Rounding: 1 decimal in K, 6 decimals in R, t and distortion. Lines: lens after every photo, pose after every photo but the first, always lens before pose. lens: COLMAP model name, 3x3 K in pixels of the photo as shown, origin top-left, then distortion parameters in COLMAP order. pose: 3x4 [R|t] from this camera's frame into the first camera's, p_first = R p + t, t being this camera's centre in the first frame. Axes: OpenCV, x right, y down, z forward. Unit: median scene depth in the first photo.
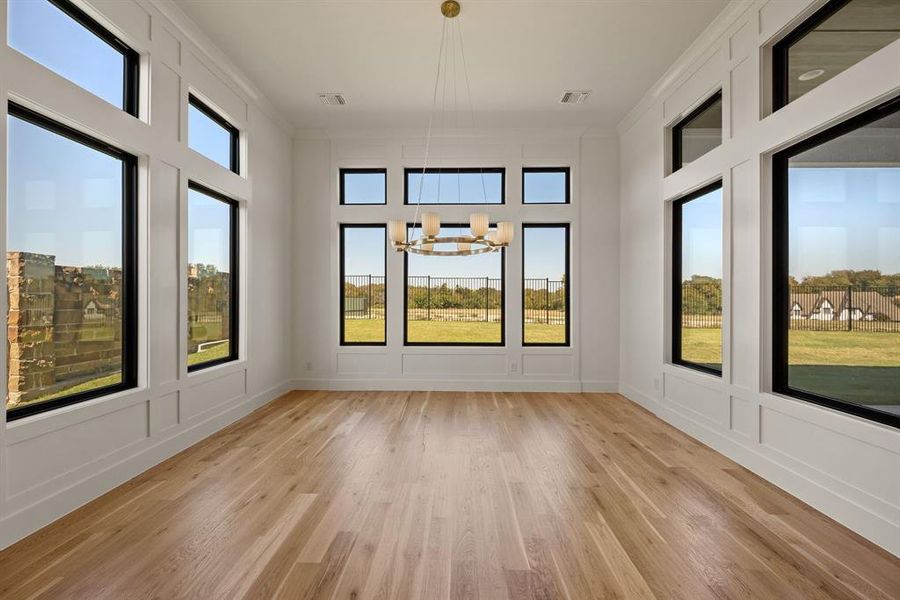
lens RADIAL K [[359.2, 0, 450.0], [0, 359.2, 300.0], [0, 0, 1]] dist [-0.001130, -0.000083]
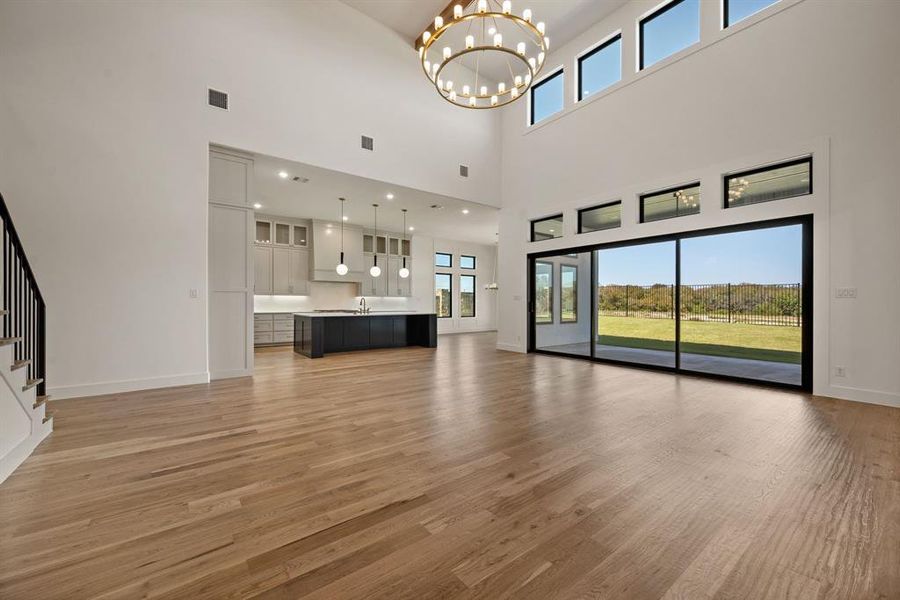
lens RADIAL K [[359.2, 0, 450.0], [0, 359.2, 300.0], [0, 0, 1]] dist [-0.001130, -0.000083]
pose [[0.624832, -0.007535, -0.780723, 1.777988], [-0.001821, 0.999937, -0.011108, 0.024881], [0.780757, 0.008363, 0.624779, -1.274608]]
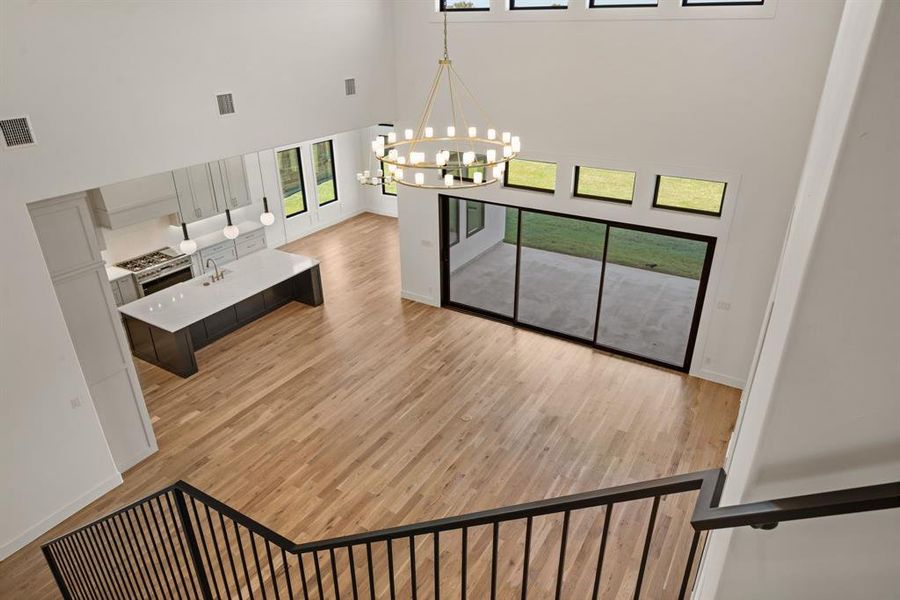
lens RADIAL K [[570.9, 0, 455.1], [0, 570.9, 298.2], [0, 0, 1]] dist [-0.019853, -0.000282]
pose [[0.867849, 0.205828, -0.452187, 1.765003], [0.008957, 0.903518, 0.428457, -0.779654], [0.496748, -0.375887, 0.782273, -1.700990]]
